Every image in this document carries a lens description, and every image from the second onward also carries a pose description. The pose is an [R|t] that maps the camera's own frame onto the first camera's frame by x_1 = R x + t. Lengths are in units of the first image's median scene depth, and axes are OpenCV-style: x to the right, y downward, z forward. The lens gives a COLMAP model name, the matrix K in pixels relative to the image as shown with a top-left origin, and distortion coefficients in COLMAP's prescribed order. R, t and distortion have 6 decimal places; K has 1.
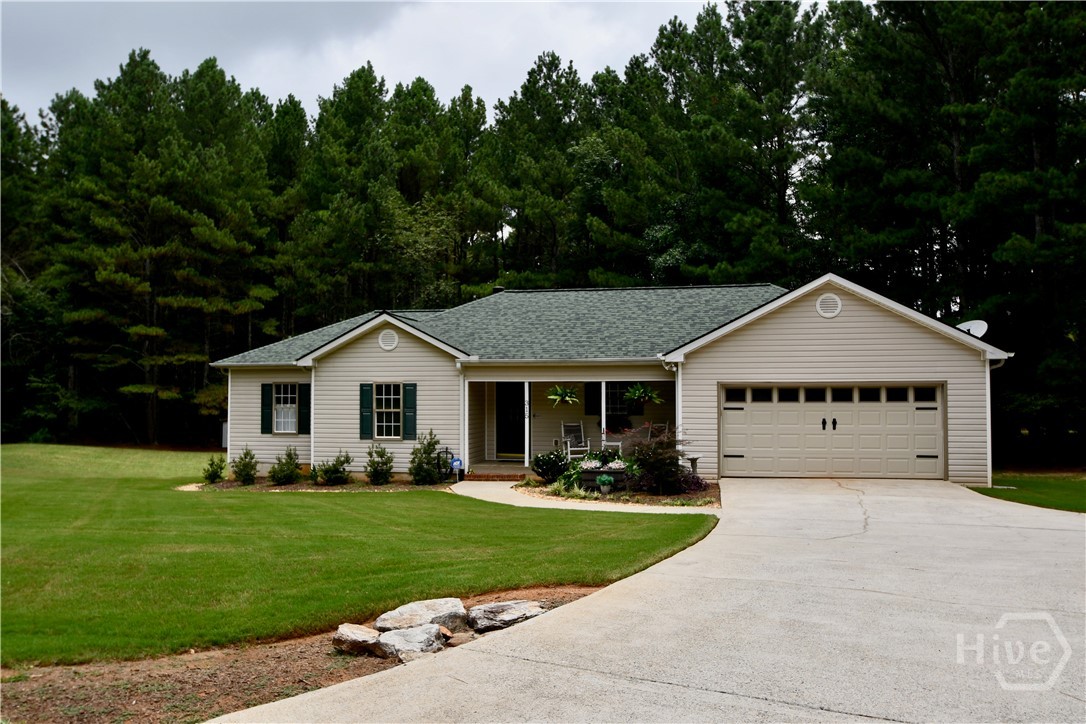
lens RADIAL K [[896.1, 0, 543.0], [0, 896.1, 362.0], [0, 0, 1]] dist [-0.000455, -0.000265]
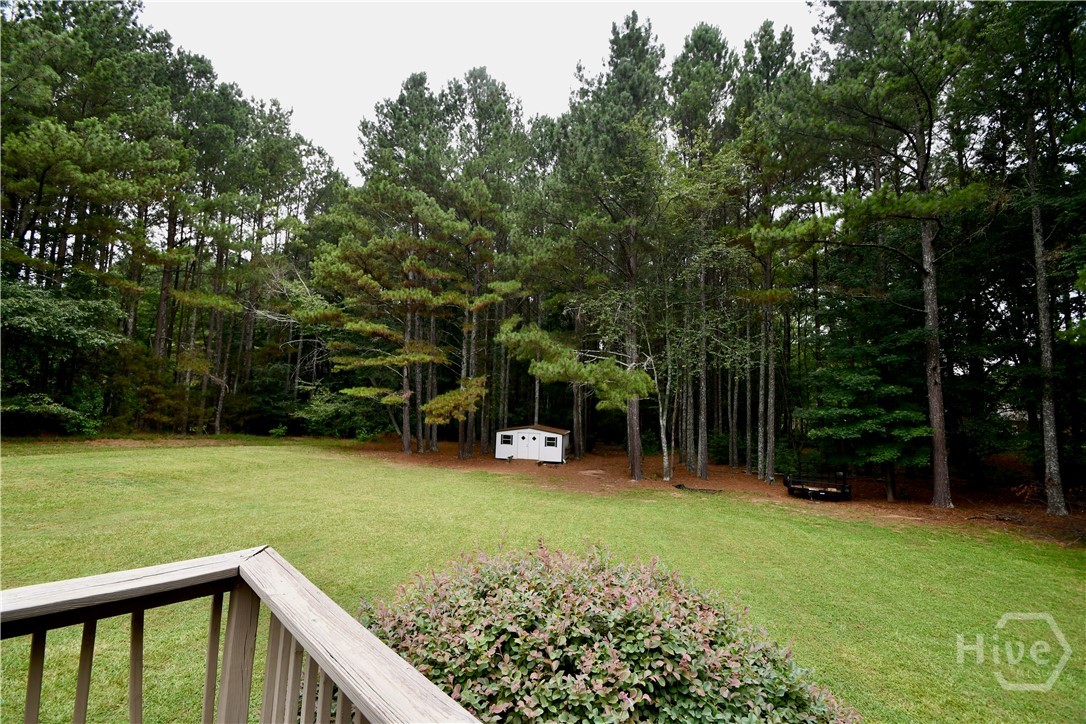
lens RADIAL K [[463.3, 0, 531.1], [0, 463.3, 362.3], [0, 0, 1]] dist [0.007464, -0.011366]
pose [[0.826470, -0.030784, -0.562139, -0.042494], [-0.009560, 0.997593, -0.068686, 0.029191], [0.562900, 0.062140, 0.824186, 0.675019]]
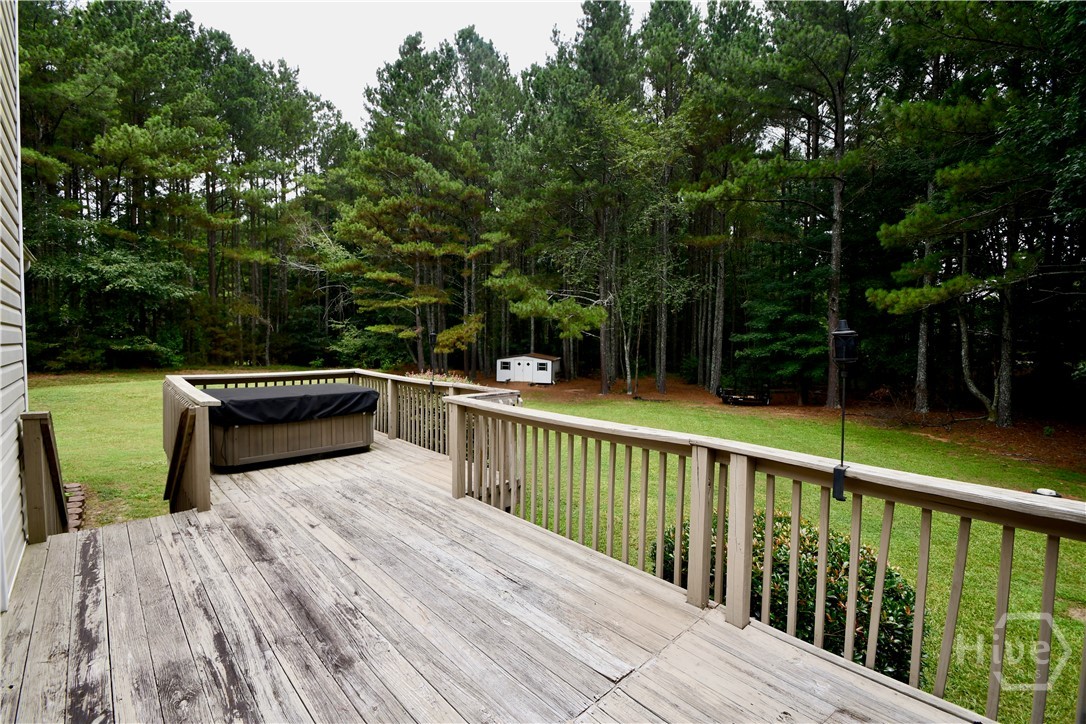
lens RADIAL K [[475.0, 0, 535.5], [0, 475.0, 362.2], [0, 0, 1]] dist [0.012301, -0.017450]
pose [[0.802203, 0.034298, -0.596066, 0.058136], [0.013196, 0.997086, 0.075132, 0.028206], [0.596906, -0.068137, 0.799413, 0.604630]]
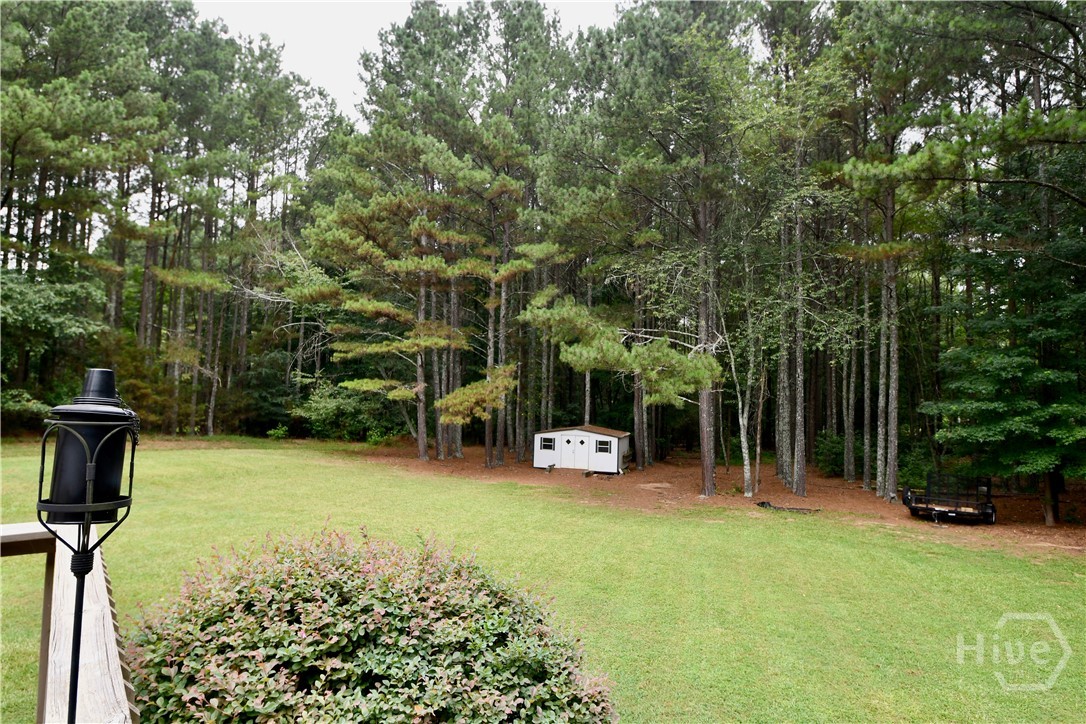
lens RADIAL K [[603.3, 0, 532.6], [0, 603.3, 360.9], [0, 0, 1]] dist [-0.019018, -0.008246]
pose [[0.753614, -0.026267, -0.656793, -0.014381], [-0.001778, 0.999116, -0.041997, 0.029266], [0.657315, 0.032817, 0.752901, 0.679776]]
